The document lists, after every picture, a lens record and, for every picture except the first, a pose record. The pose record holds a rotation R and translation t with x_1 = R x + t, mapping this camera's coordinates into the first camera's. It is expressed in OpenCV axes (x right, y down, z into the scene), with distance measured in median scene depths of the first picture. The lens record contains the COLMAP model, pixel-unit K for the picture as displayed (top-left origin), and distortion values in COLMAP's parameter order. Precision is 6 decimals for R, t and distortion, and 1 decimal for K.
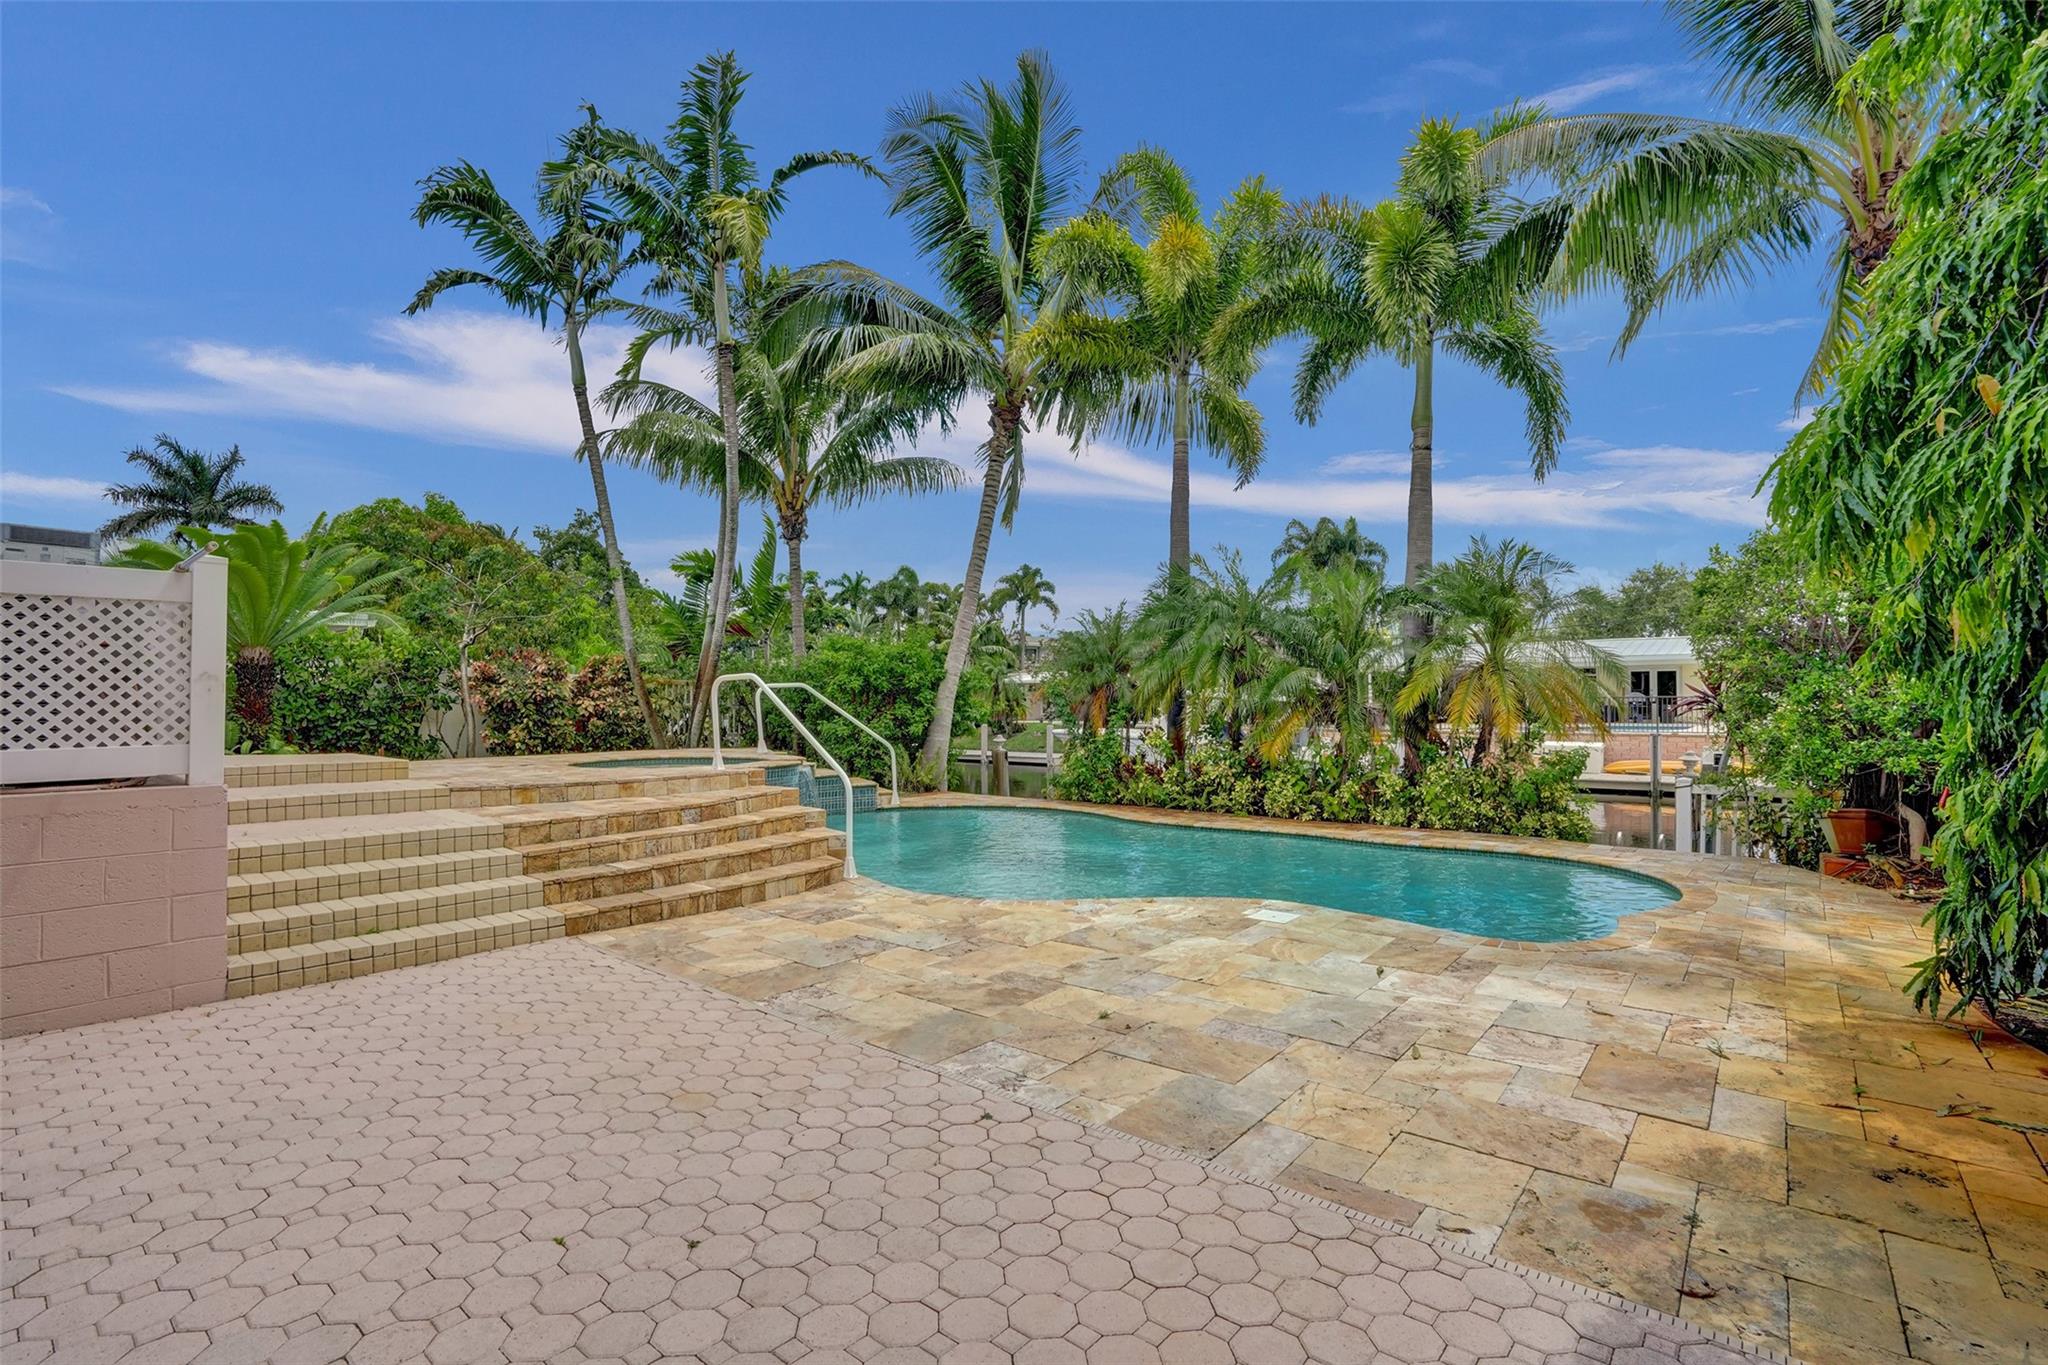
lens RADIAL K [[960.2, 0, 1031.3], [0, 960.2, 700.0], [0, 0, 1]] dist [-0.066223, 0.032490]
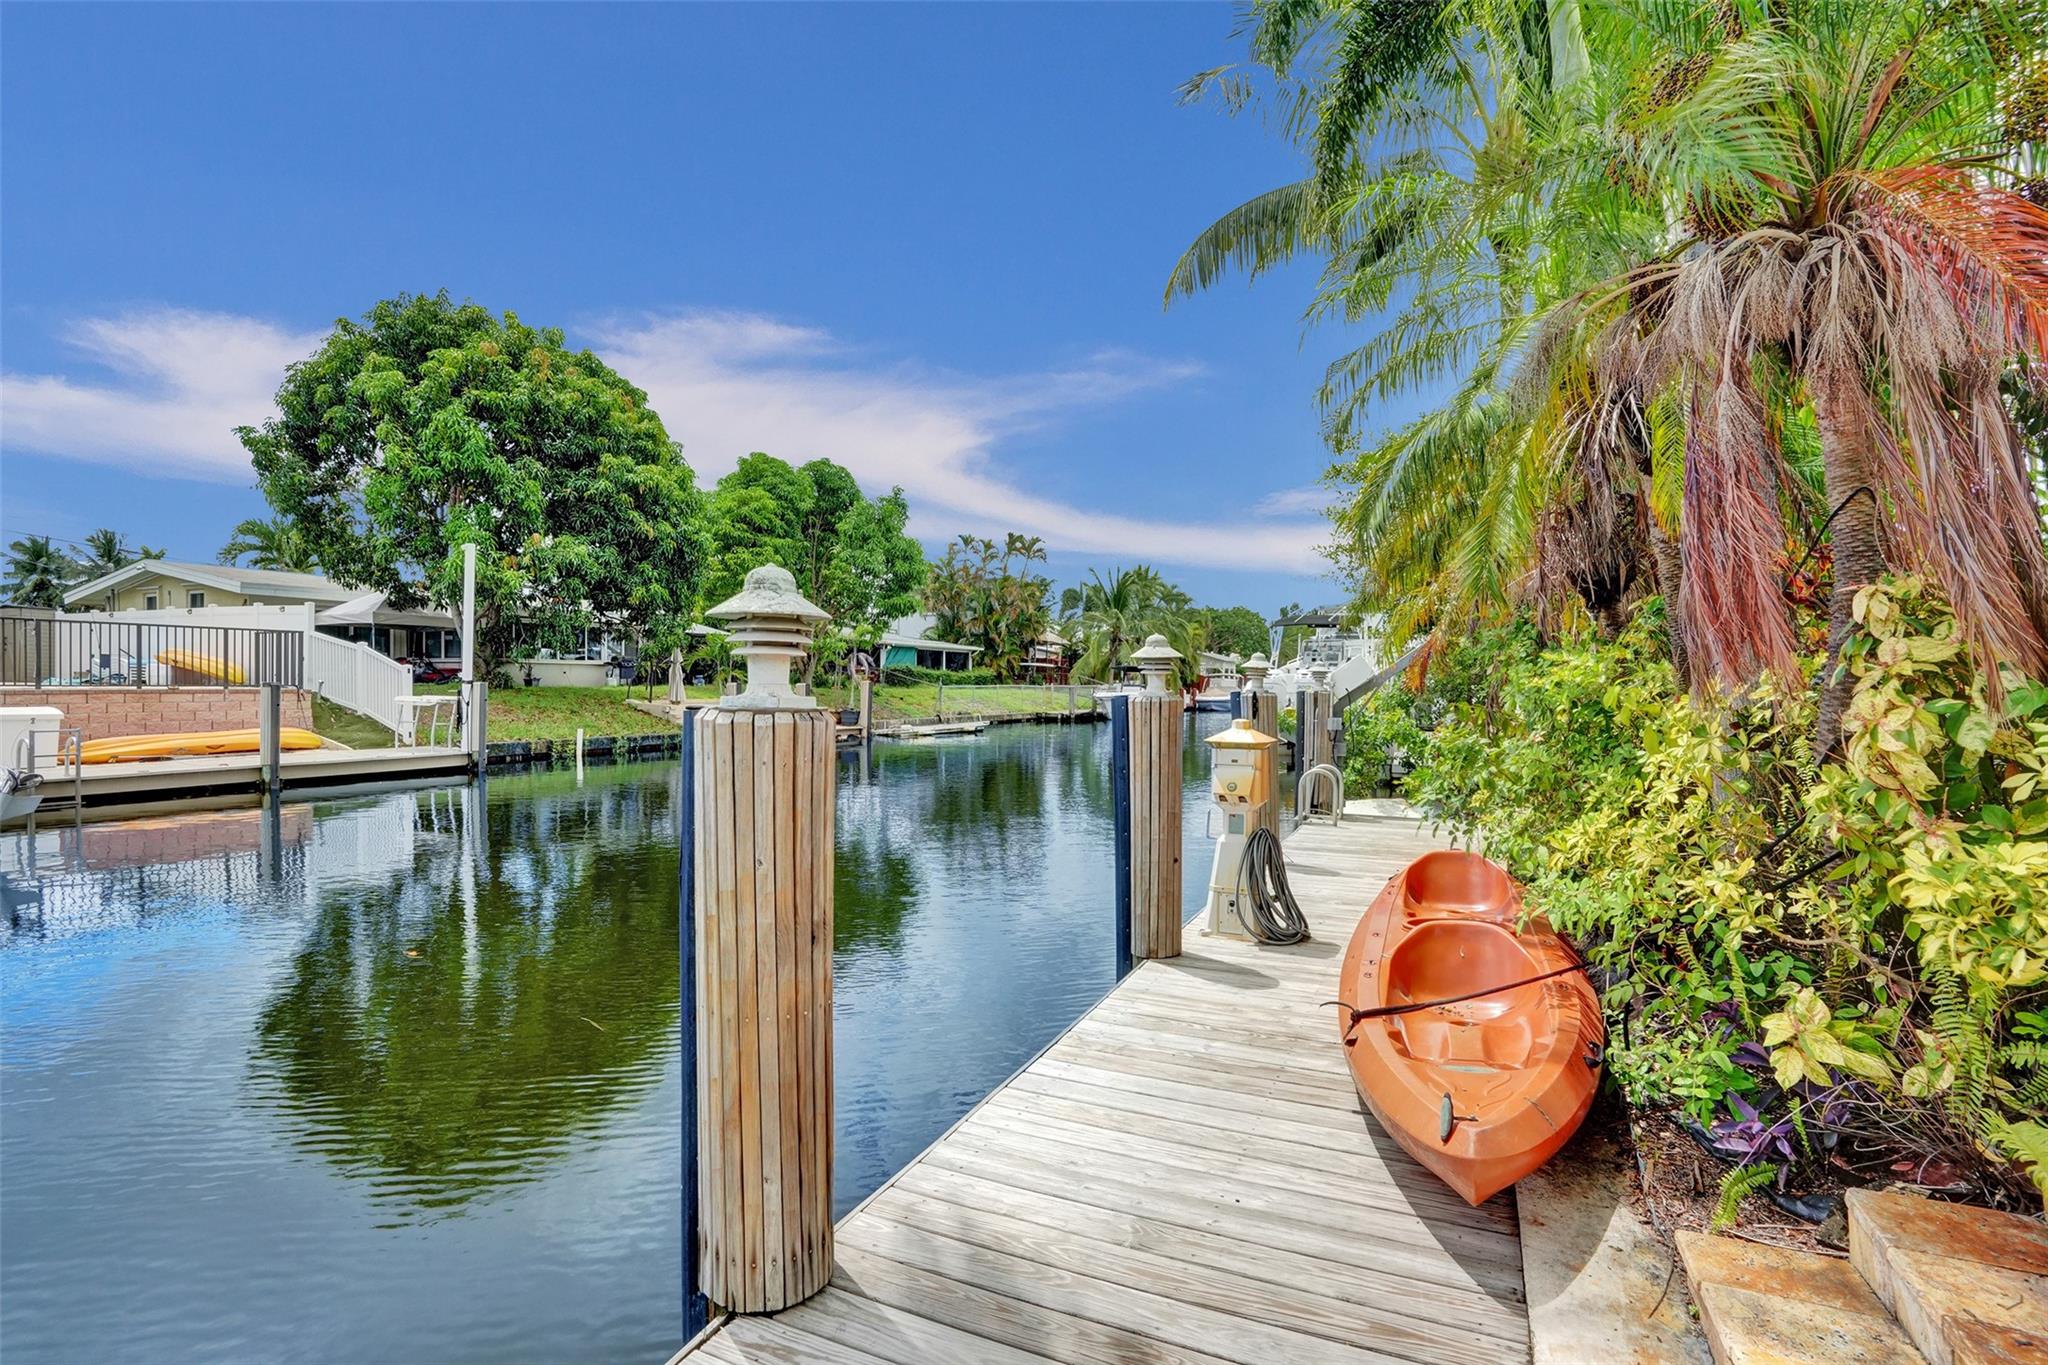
lens RADIAL K [[960.2, 0, 1031.3], [0, 960.2, 700.0], [0, 0, 1]] dist [-0.066223, 0.032490]
pose [[-0.255298, -0.013259, 0.966772, -0.020215], [-0.003624, 0.999912, 0.012756, 0.033139], [-0.966856, -0.000247, -0.255324, 0.613361]]
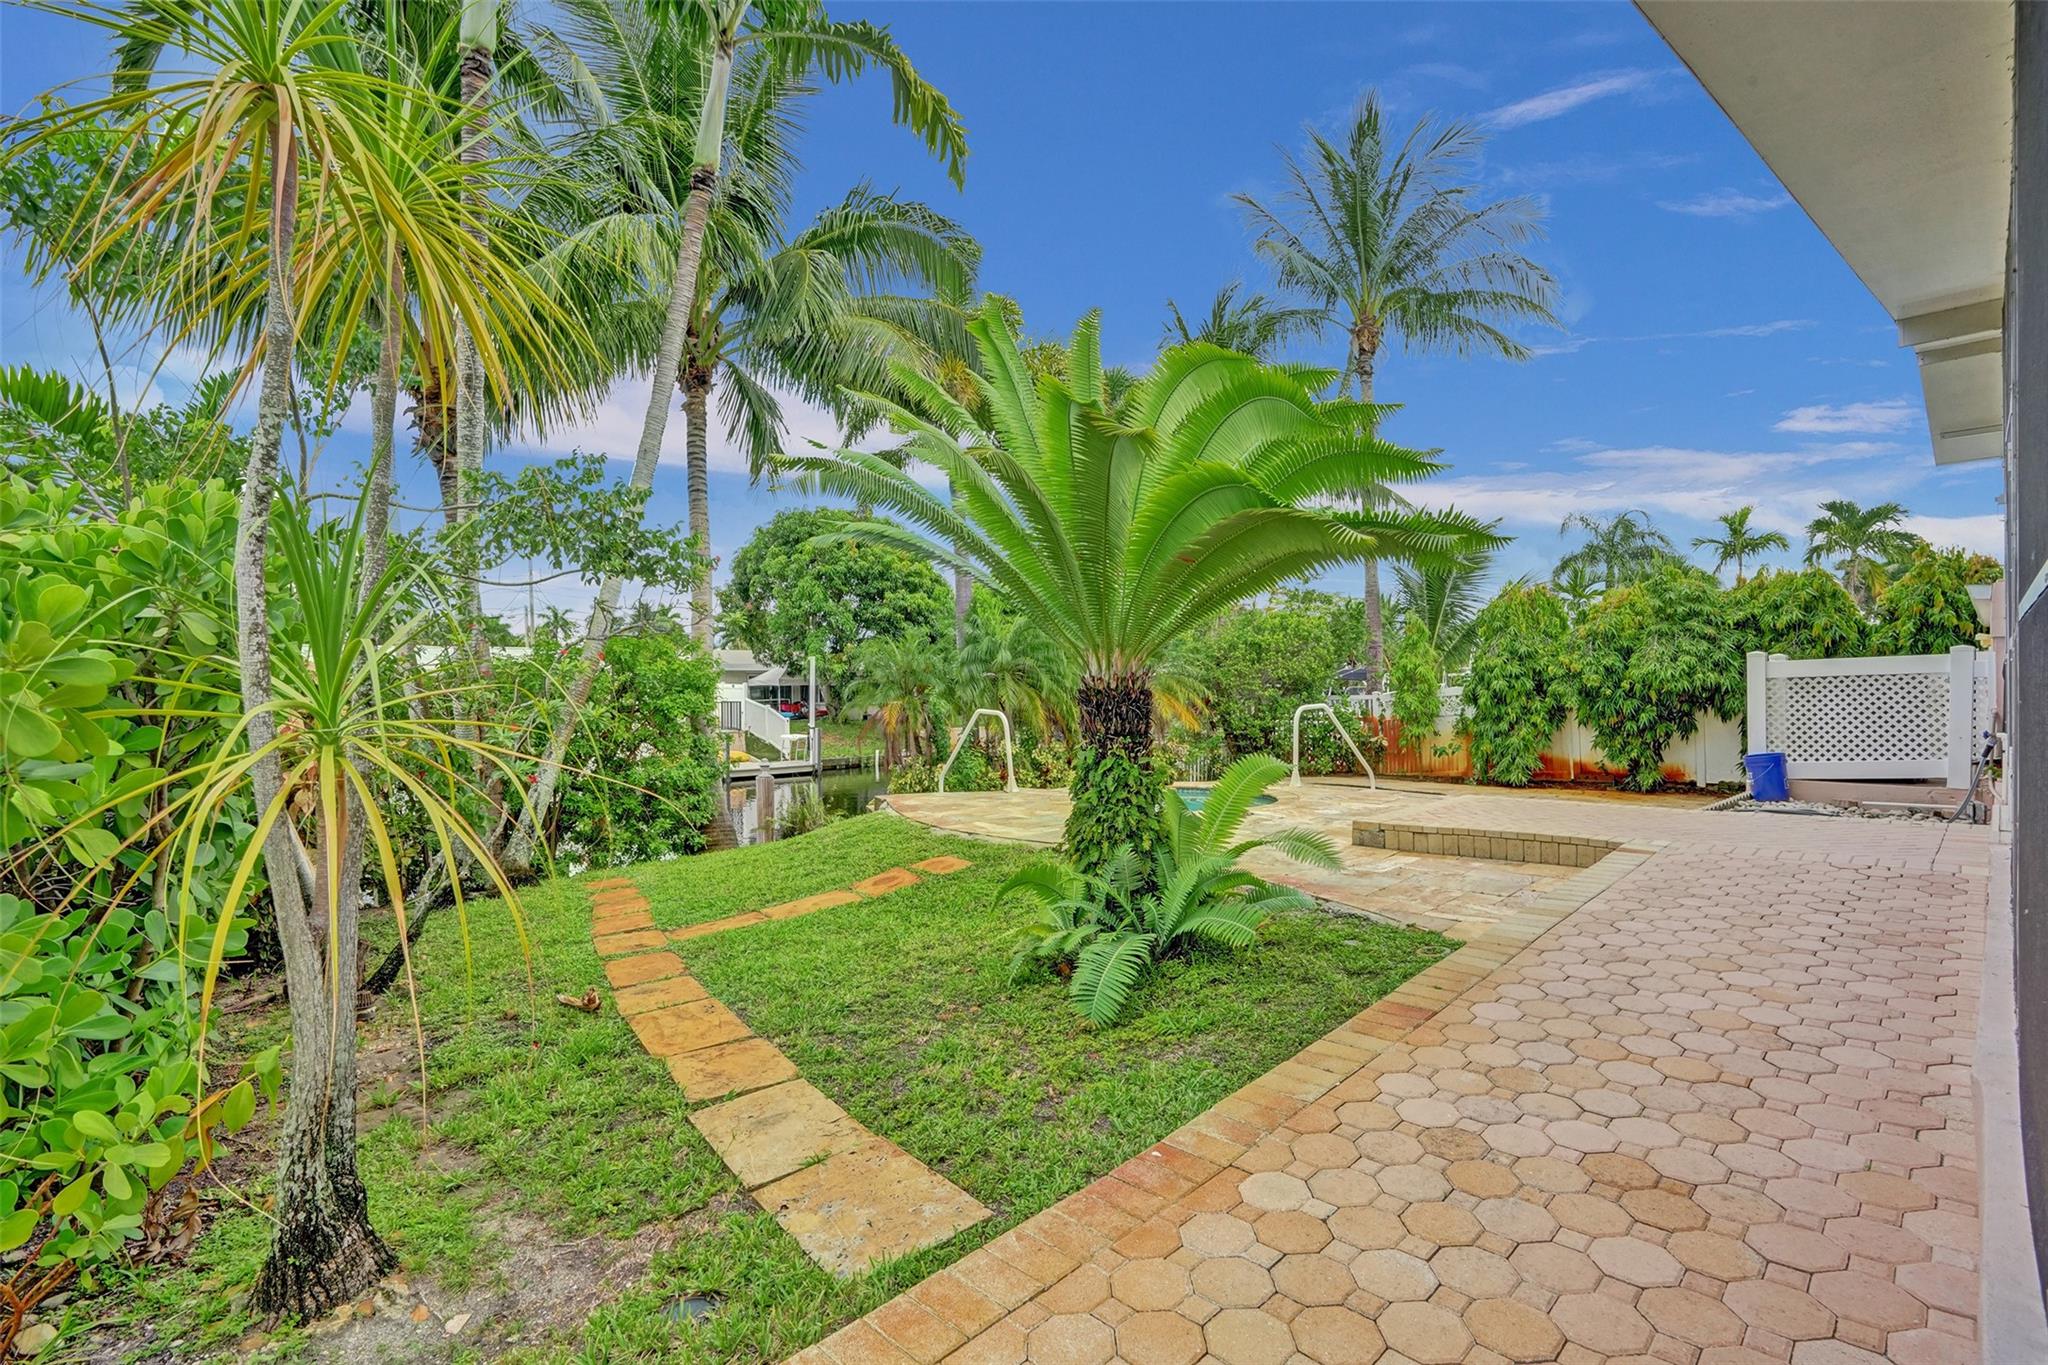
lens RADIAL K [[963.0, 0, 1037.5], [0, 963.0, 686.2], [0, 0, 1]] dist [-0.058035, 0.028879]
pose [[0.120962, 0.002349, 0.992654, -0.504634], [0.010608, 0.999937, -0.003659, -0.015447], [-0.992600, 0.010973, 0.120929, 0.380296]]
